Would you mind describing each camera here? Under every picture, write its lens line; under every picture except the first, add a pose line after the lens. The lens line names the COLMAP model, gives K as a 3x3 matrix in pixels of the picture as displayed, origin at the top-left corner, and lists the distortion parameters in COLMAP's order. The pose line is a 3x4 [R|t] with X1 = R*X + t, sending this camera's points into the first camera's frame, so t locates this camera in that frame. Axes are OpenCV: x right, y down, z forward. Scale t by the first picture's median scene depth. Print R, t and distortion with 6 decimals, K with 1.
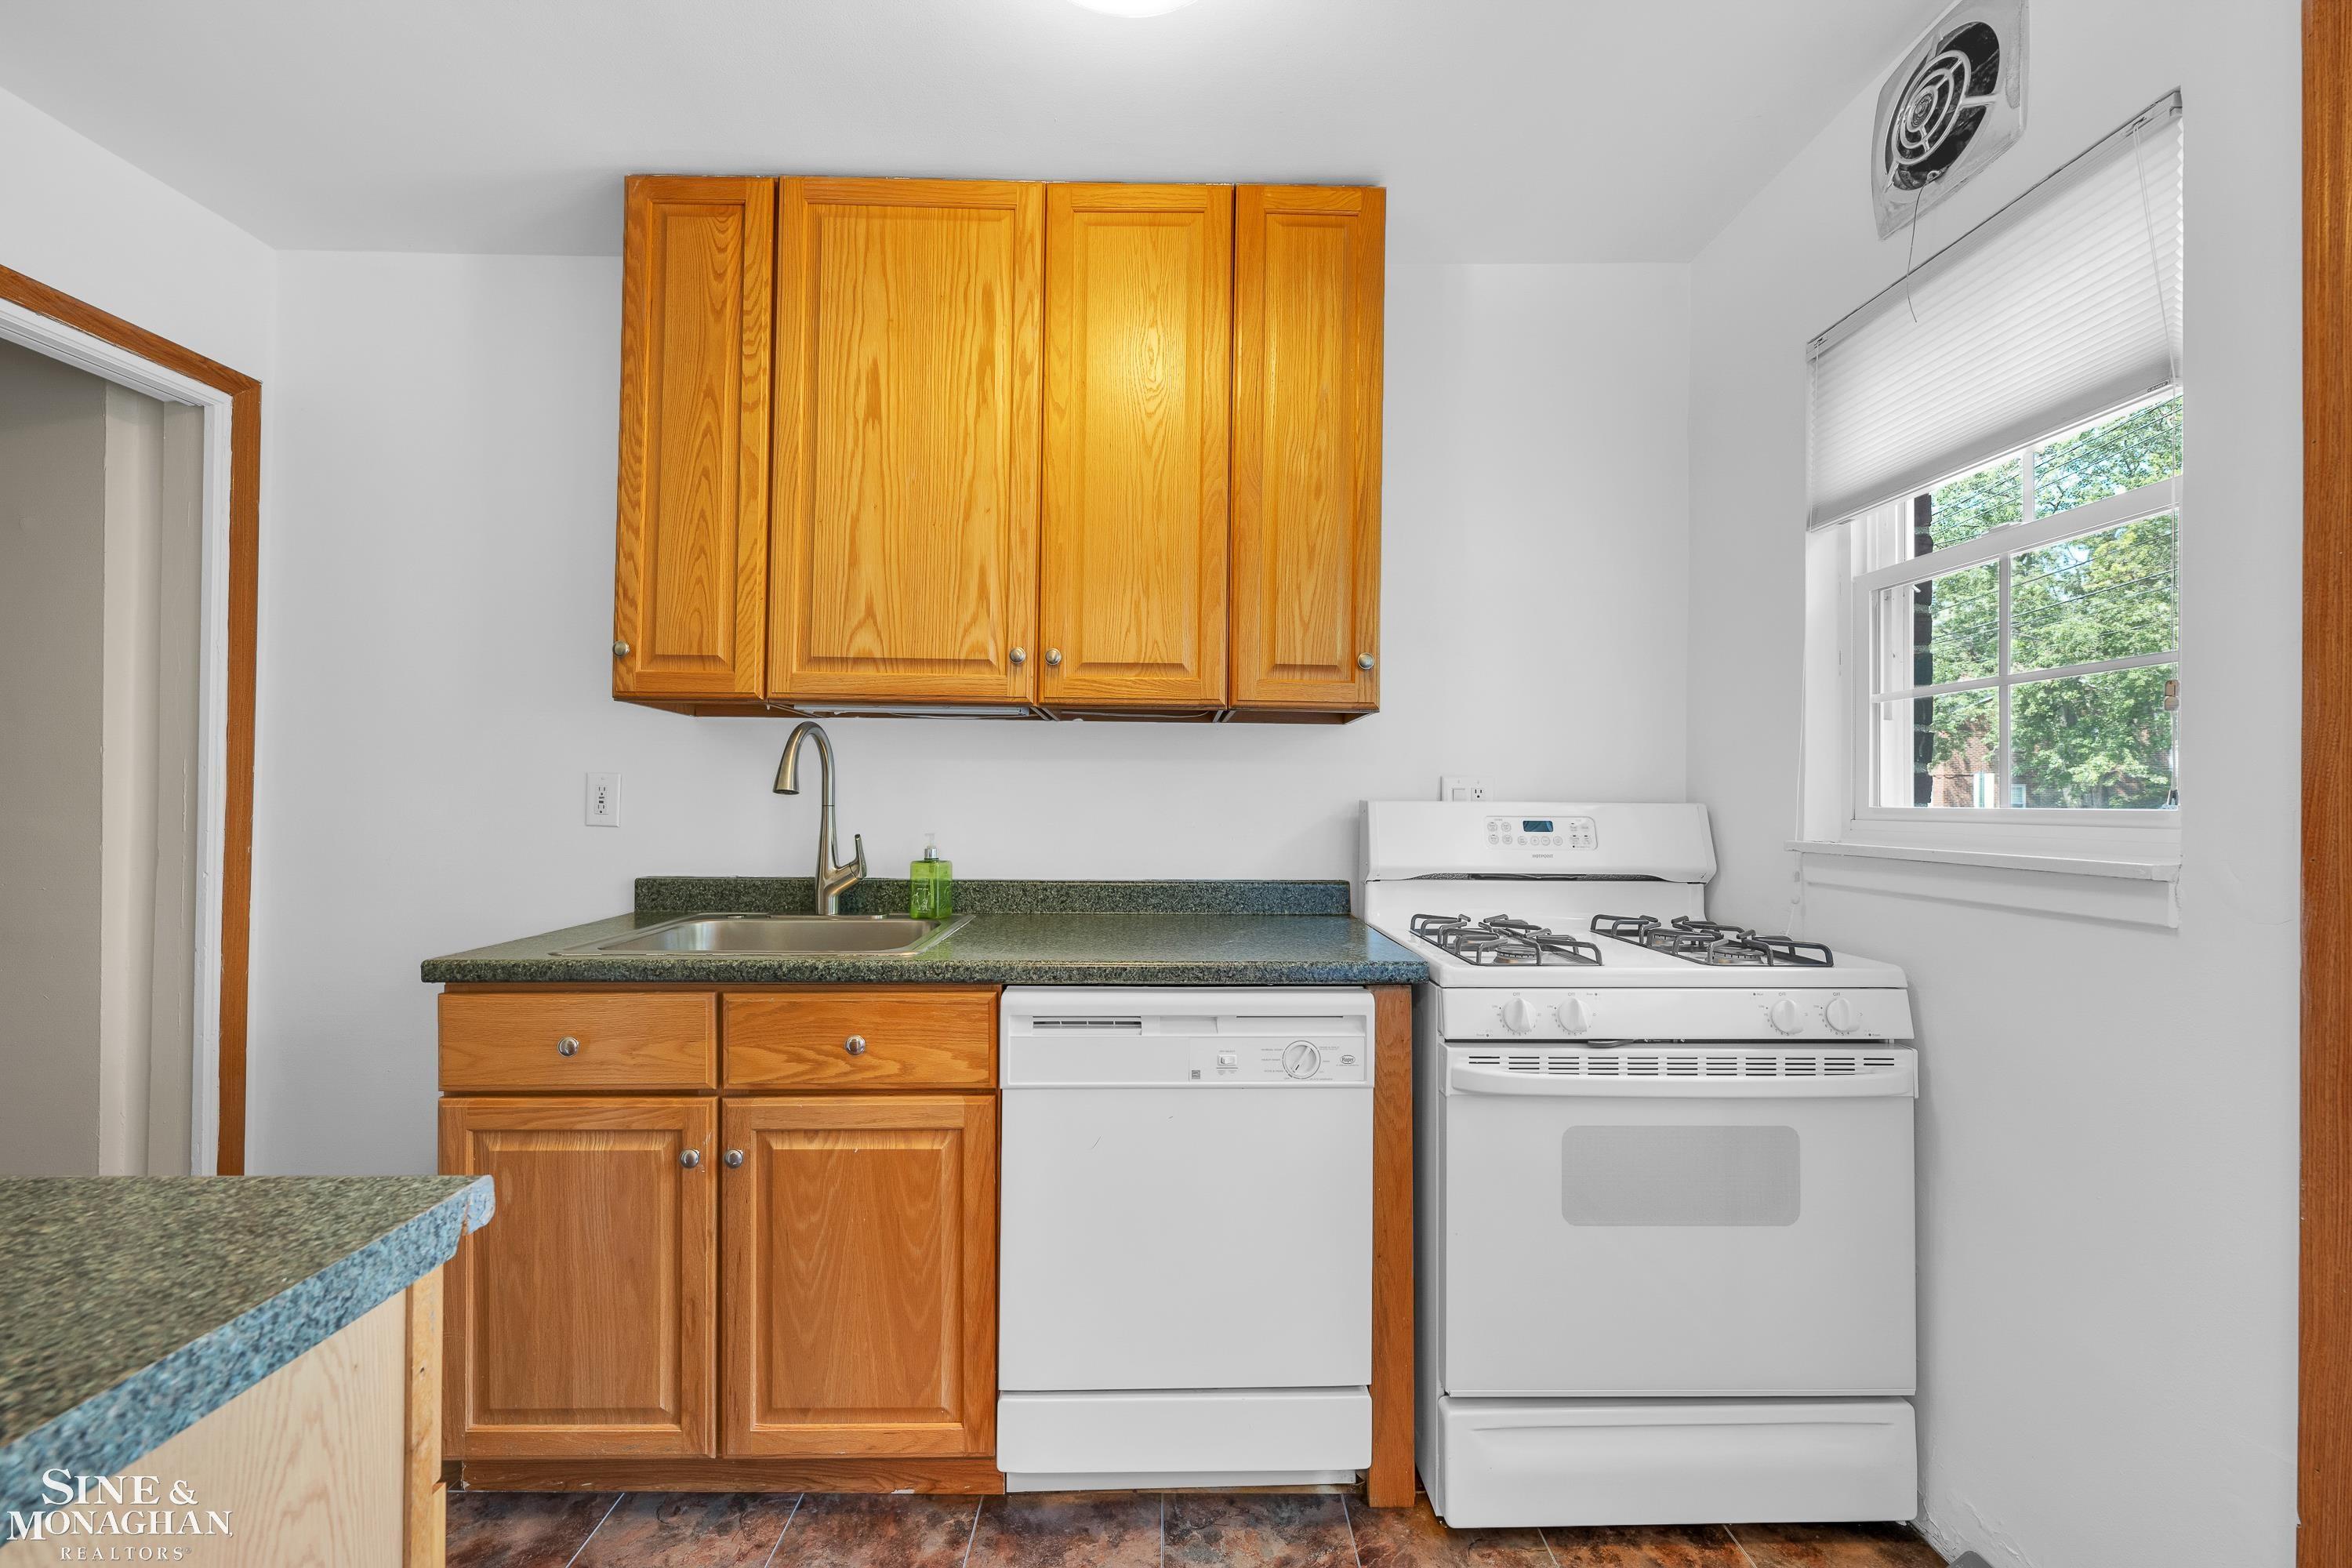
lens RADIAL K [[941.0, 0, 1161.6], [0, 941.0, 787.8], [0, 0, 1]] dist [-0.001908, 0.000969]
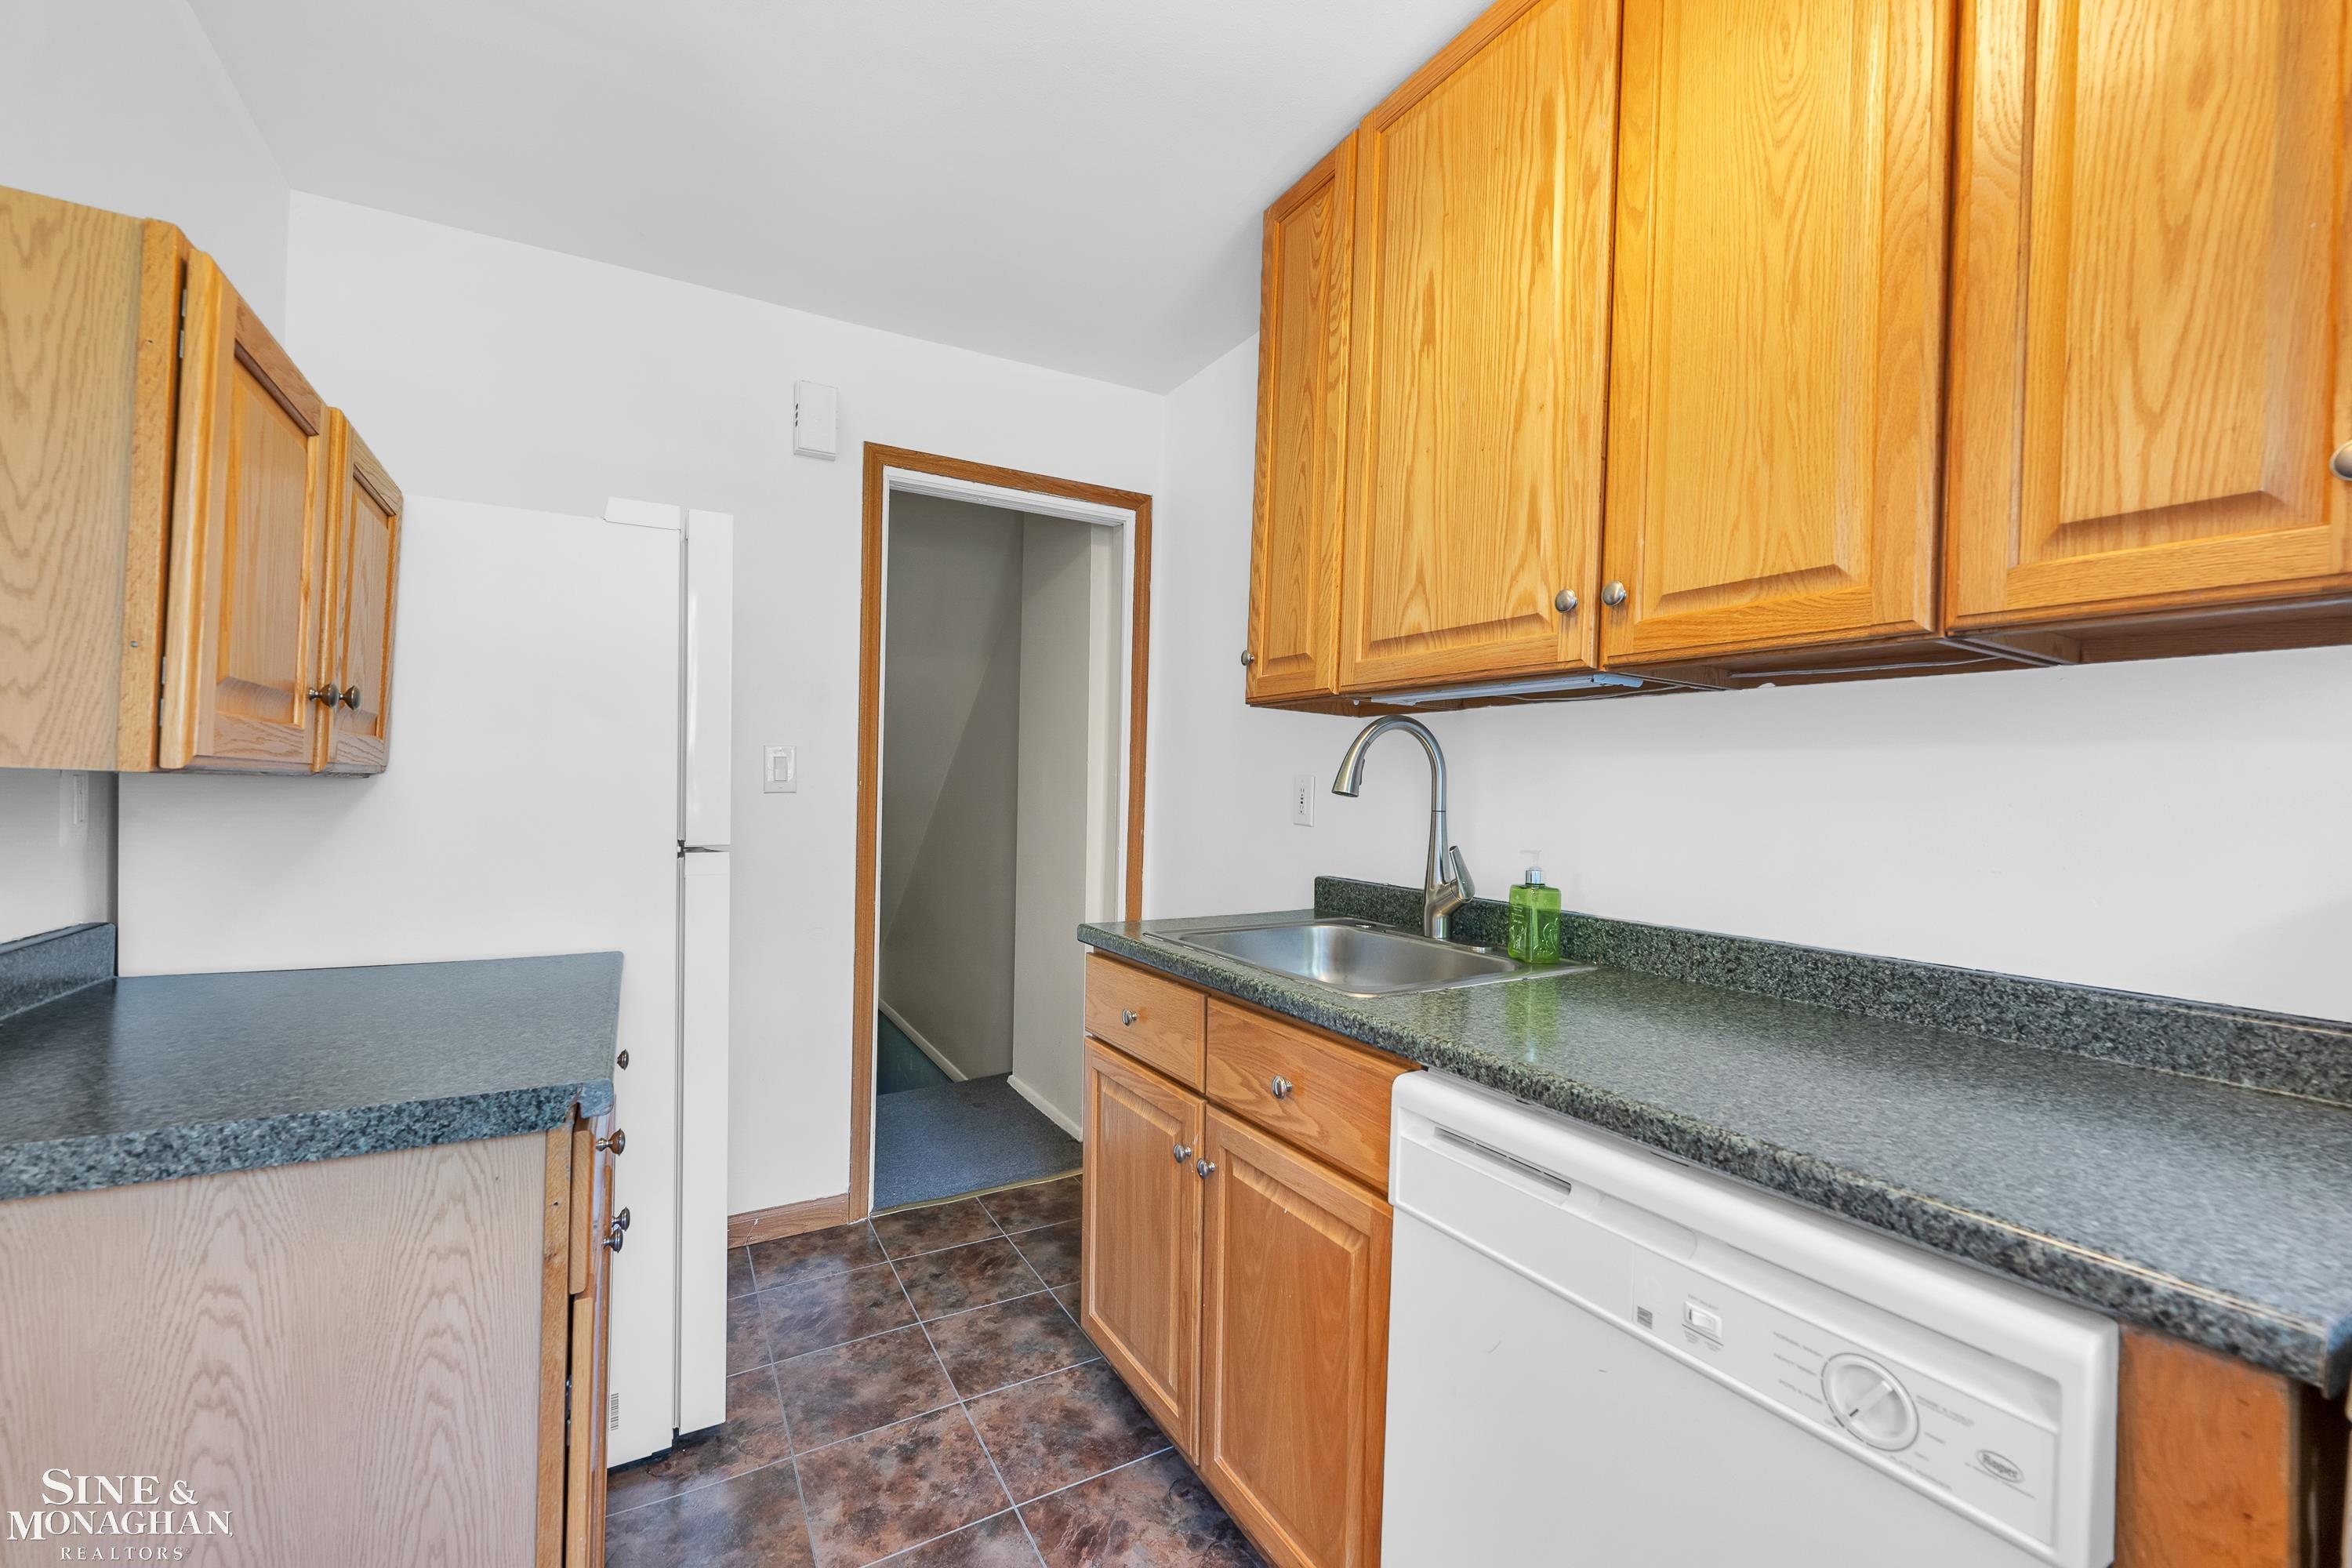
lens RADIAL K [[941.0, 0, 1169.3], [0, 941.0, 786.3], [0, 0, 1]] dist [-0.001908, 0.000969]
pose [[0.487669, 0.003115, -0.873023, 0.308565], [-0.010308, 0.999944, -0.002190, 0.000830], [0.872968, 0.010067, 0.487674, 0.402116]]
